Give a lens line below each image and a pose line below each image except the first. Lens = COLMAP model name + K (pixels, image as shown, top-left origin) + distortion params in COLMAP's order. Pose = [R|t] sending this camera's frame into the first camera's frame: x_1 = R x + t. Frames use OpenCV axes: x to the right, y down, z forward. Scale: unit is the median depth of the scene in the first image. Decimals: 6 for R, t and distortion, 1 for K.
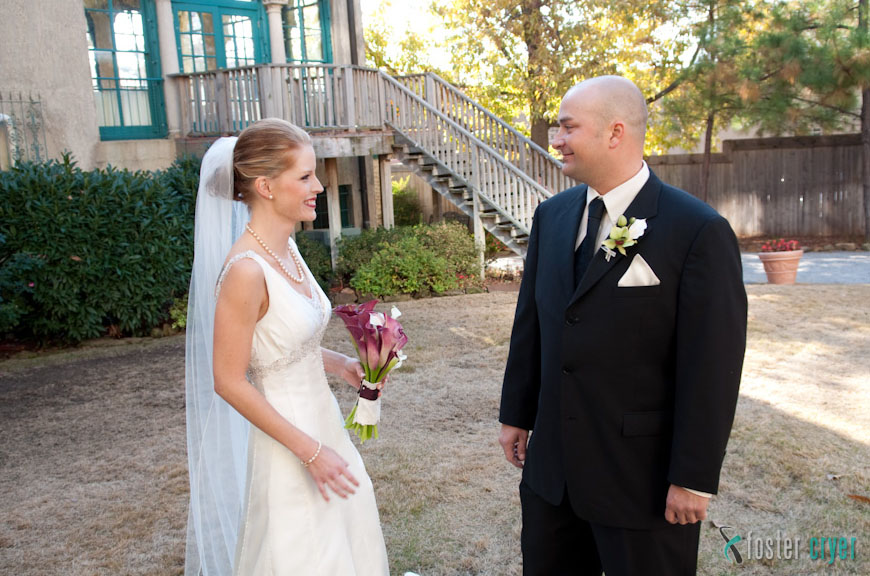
lens RADIAL K [[930.1, 0, 435.0], [0, 930.1, 288.0], [0, 0, 1]] dist [0.023486, -0.014973]
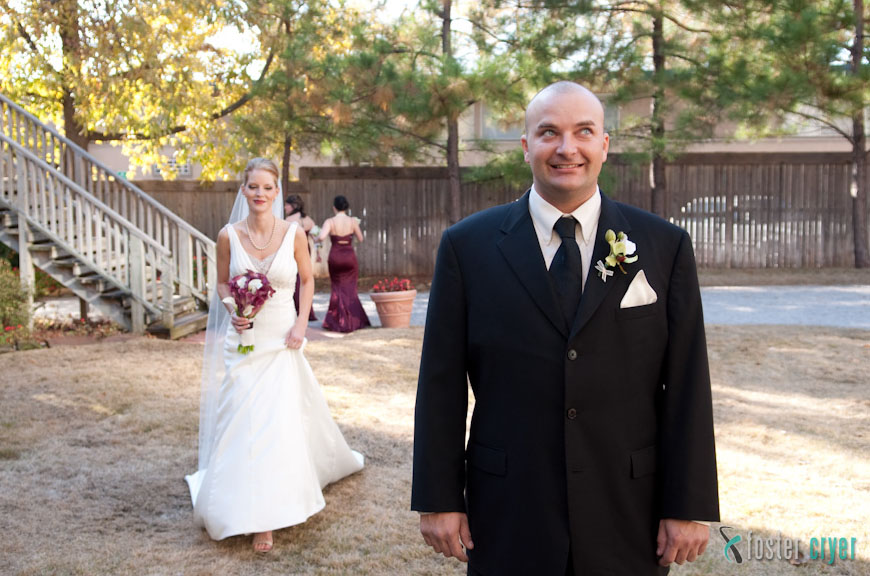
lens RADIAL K [[1098.1, 0, 436.0], [0, 1098.1, 241.3], [0, 0, 1]] dist [0.038962, 0.038554]
pose [[0.879981, 0.015105, 0.474769, -0.088743], [0.026938, 0.996299, -0.081627, 0.000412], [-0.474245, 0.084619, 0.876317, 0.039808]]
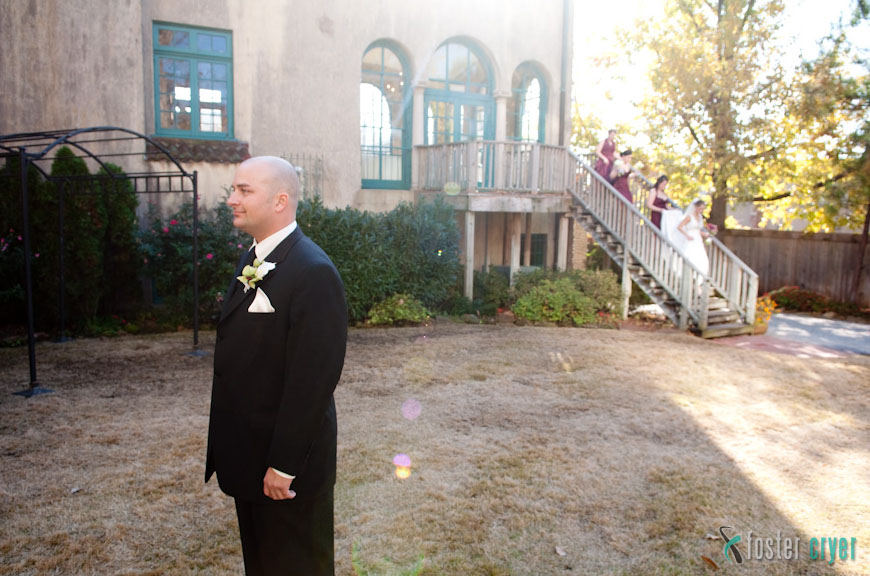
lens RADIAL K [[690.1, 0, 423.4], [0, 690.1, 286.3], [0, 0, 1]] dist [-0.007346, -0.009224]
pose [[0.920961, 0.115324, -0.372197, 0.141901], [-0.125908, 0.992033, -0.004167, -0.014622], [0.368752, 0.050701, 0.928144, 0.046687]]
